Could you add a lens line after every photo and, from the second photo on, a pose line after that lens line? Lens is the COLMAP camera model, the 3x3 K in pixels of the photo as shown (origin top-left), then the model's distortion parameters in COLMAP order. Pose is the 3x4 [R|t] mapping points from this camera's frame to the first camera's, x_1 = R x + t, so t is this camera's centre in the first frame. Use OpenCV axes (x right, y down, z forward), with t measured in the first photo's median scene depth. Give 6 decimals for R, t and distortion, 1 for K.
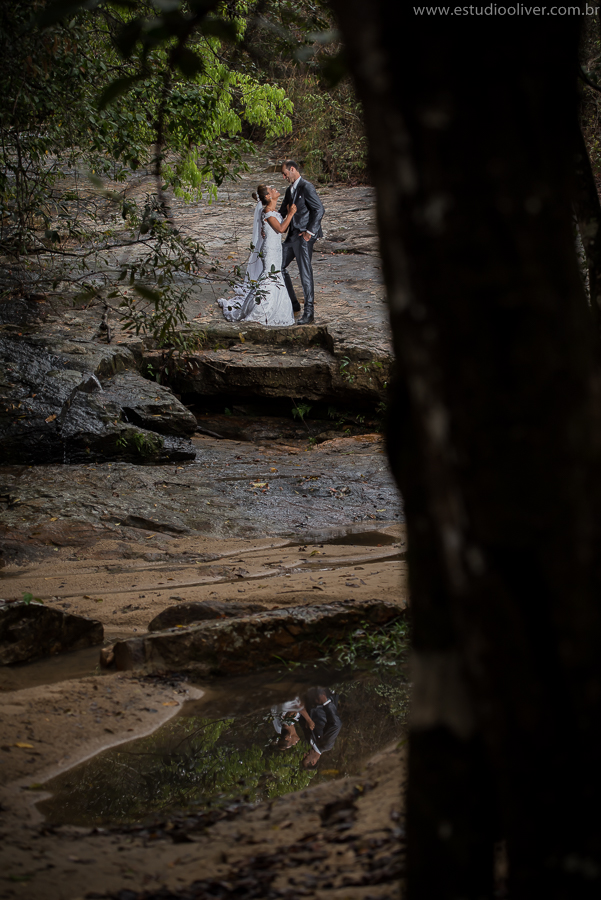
lens RADIAL K [[1854.8, 0, 302.7], [0, 1854.8, 449.3], [0, 0, 1]] dist [-0.058486, 0.000000]
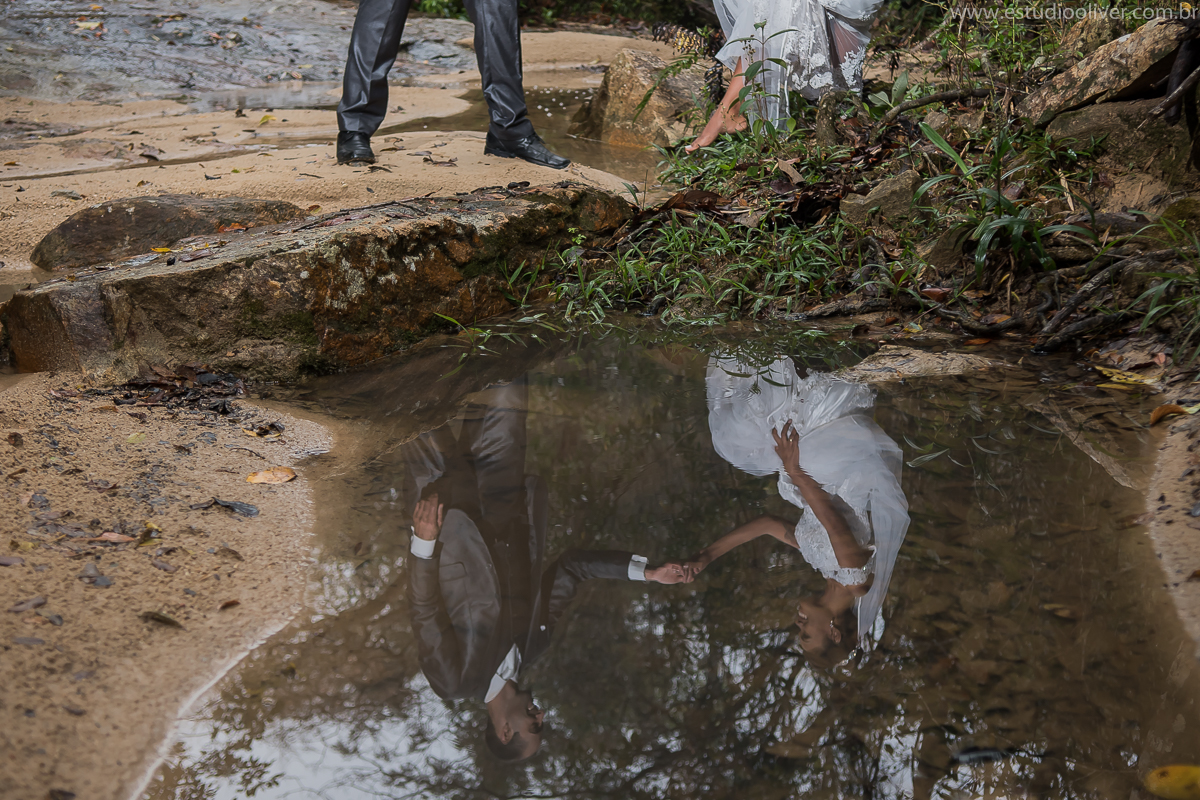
lens RADIAL K [[1800.8, 0, 598.9], [0, 1800.8, 396.9], [0, 0, 1]] dist [0.145595, 0.000000]
pose [[0.945913, -0.056018, 0.319548, -0.071475], [0.000240, 0.985100, 0.171983, 0.040300], [-0.324421, -0.162605, 0.931832, 0.407420]]
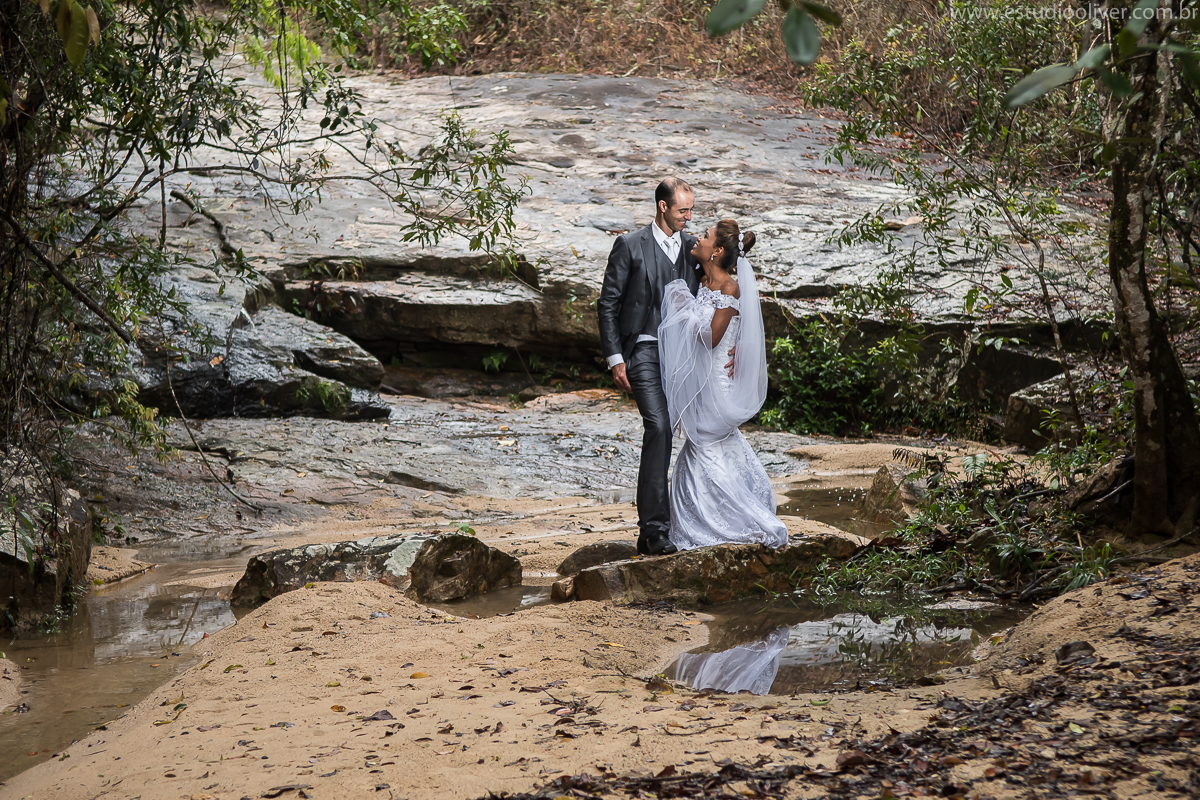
lens RADIAL K [[2812.5, 0, 599.3], [0, 2812.5, 400.2], [0, 0, 1]] dist [0.258048, 0.000000]
pose [[0.984851, 0.008055, 0.173214, -0.218486], [-0.003153, 0.999587, -0.028556, 0.039691], [-0.173373, 0.027577, 0.984470, -0.233558]]
